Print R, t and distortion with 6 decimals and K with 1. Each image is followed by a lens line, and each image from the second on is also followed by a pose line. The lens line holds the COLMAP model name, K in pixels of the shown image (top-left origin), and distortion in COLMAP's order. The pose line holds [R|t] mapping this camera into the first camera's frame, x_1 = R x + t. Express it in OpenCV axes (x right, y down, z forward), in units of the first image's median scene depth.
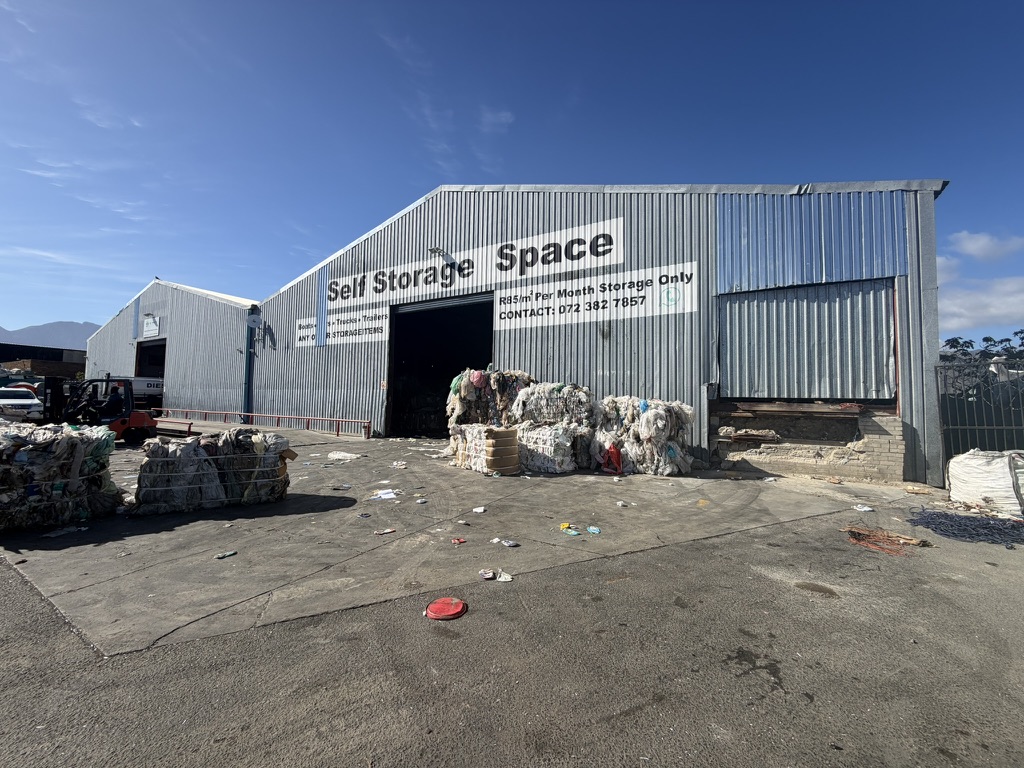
lens RADIAL K [[407.0, 0, 512.4], [0, 407.0, 383.5], [0, 0, 1]] dist [0.002267, -0.000074]
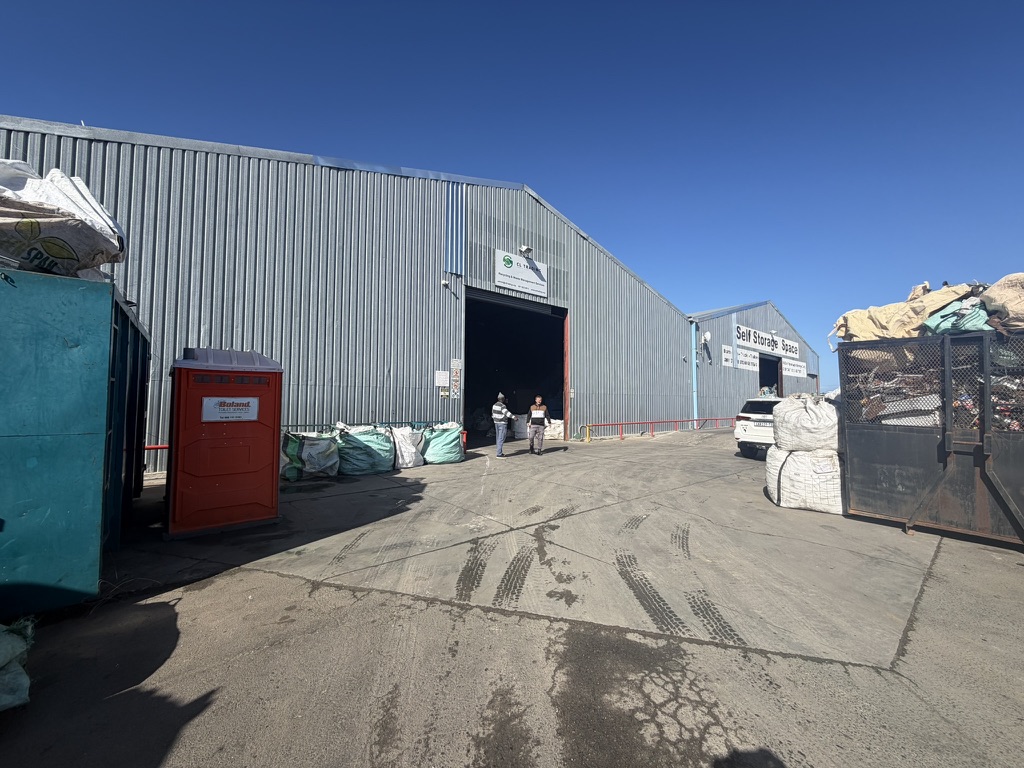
lens RADIAL K [[407.0, 0, 512.5], [0, 407.0, 382.9], [0, 0, 1]] dist [0.002267, -0.000074]
pose [[0.340999, 0.026122, 0.939701, -2.344984], [-0.052318, 0.998592, -0.008774, 0.017892], [-0.938607, -0.046172, 0.341885, 1.383590]]
